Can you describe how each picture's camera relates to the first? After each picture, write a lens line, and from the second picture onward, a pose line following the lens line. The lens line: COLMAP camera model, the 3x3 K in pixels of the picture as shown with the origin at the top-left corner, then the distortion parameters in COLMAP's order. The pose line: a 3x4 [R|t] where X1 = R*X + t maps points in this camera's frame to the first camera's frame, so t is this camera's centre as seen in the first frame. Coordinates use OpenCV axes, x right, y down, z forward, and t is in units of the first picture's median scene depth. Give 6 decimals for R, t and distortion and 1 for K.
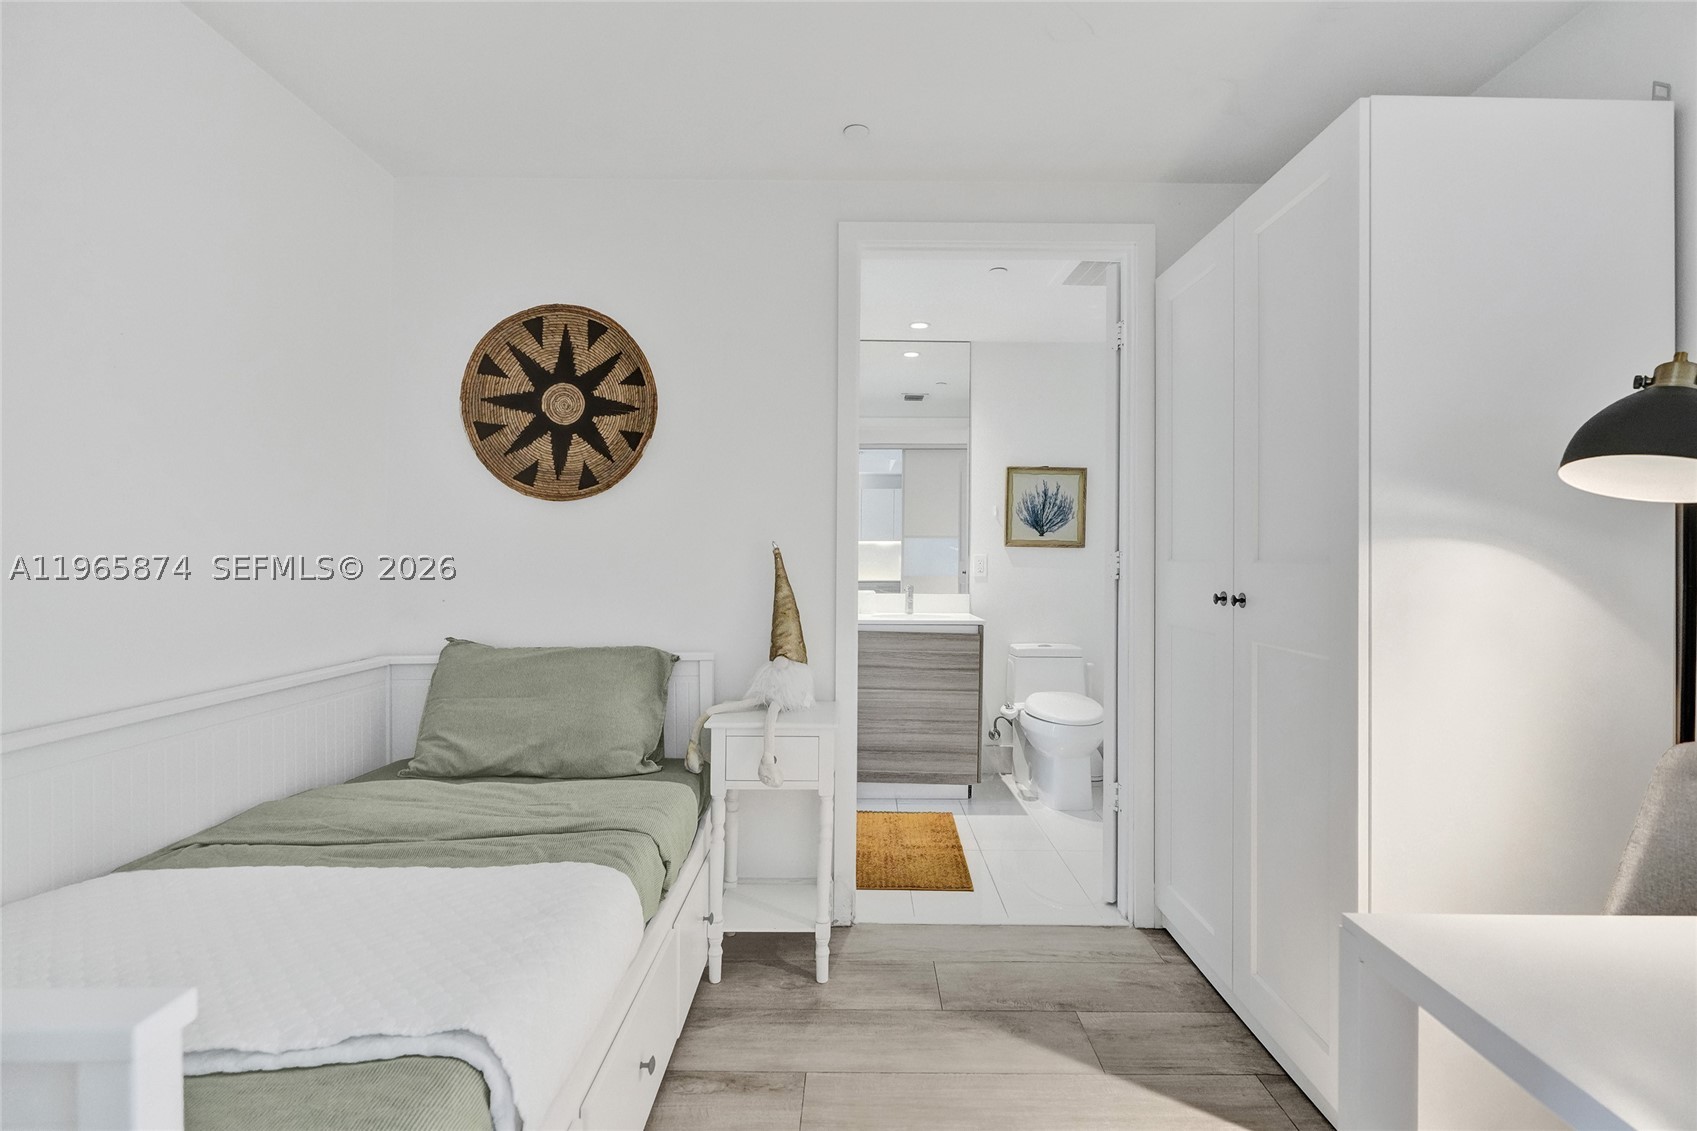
lens RADIAL K [[846.3, 0, 871.8], [0, 846.3, 536.1], [0, 0, 1]] dist [0.000313, 0.000261]
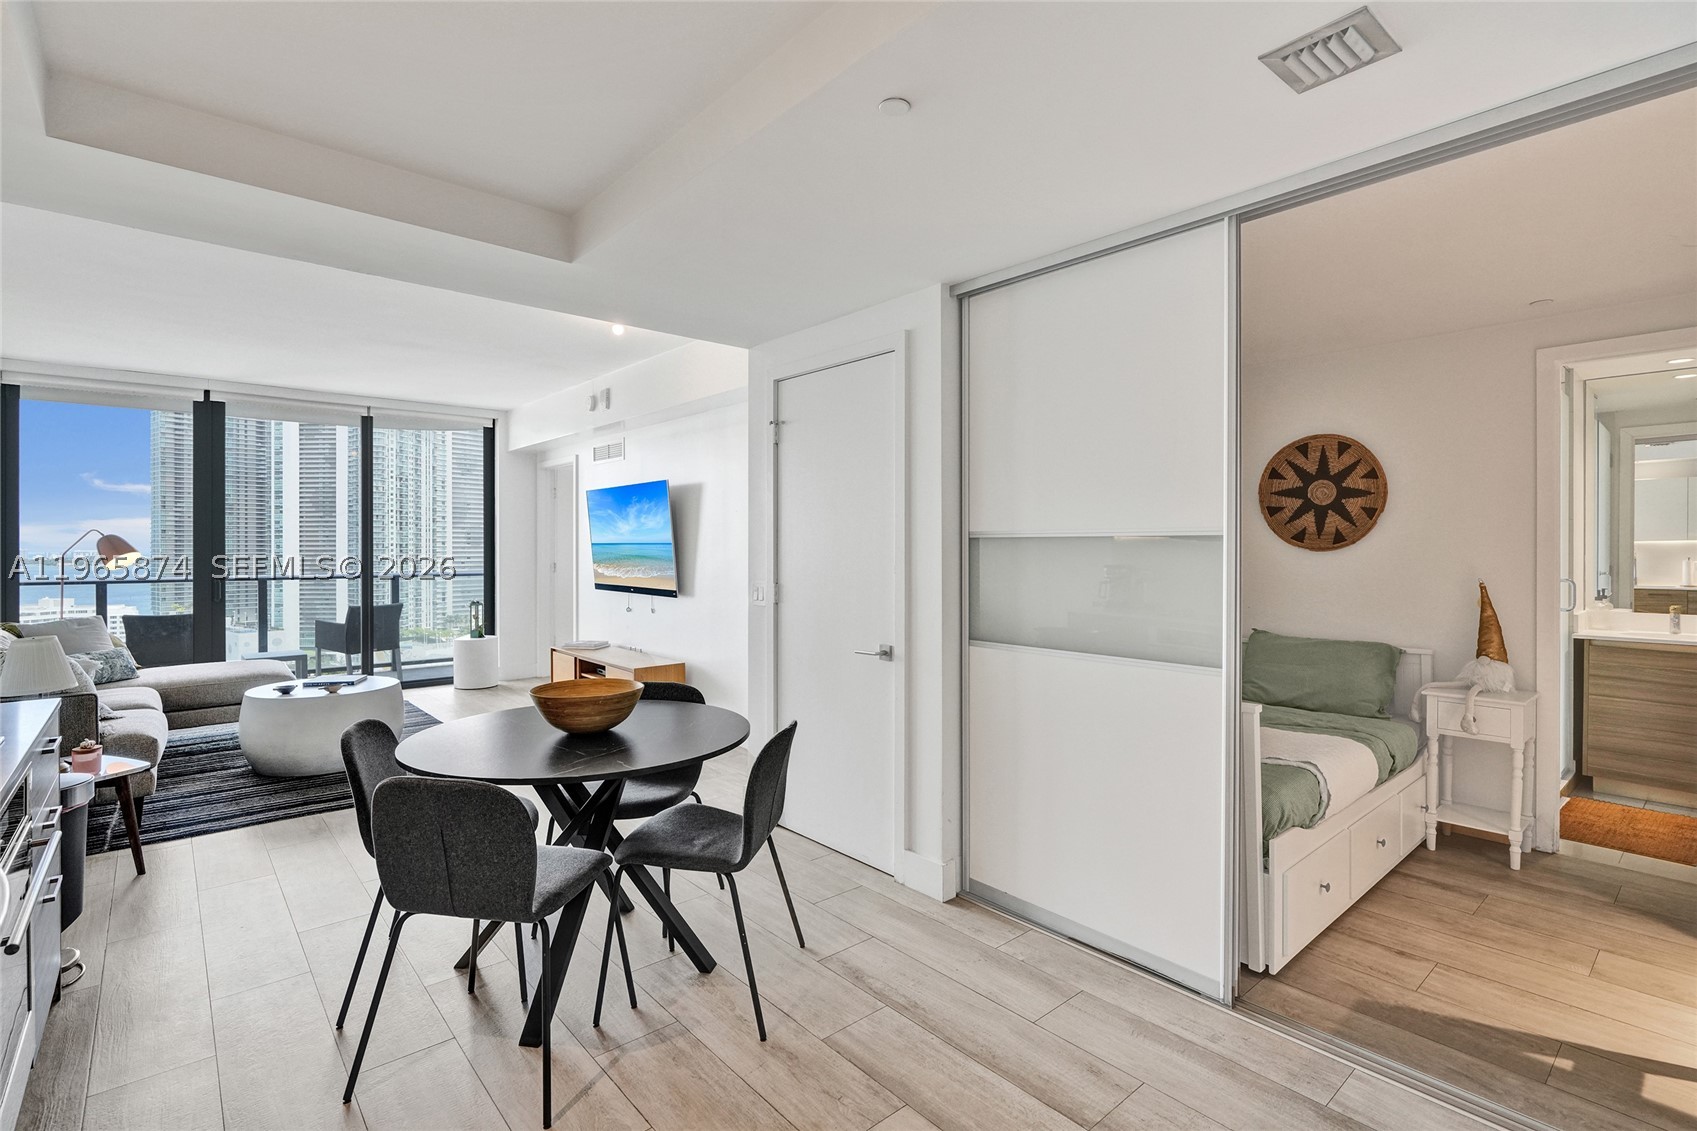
lens RADIAL K [[789.0, 0, 852.6], [0, 789.0, 552.8], [0, 0, 1]] dist [-0.010712, -0.000019]
pose [[0.653305, -0.003965, -0.757084, 0.200669], [0.023058, 0.999627, 0.014661, -0.081768], [0.756743, -0.027035, 0.653153, -0.706636]]
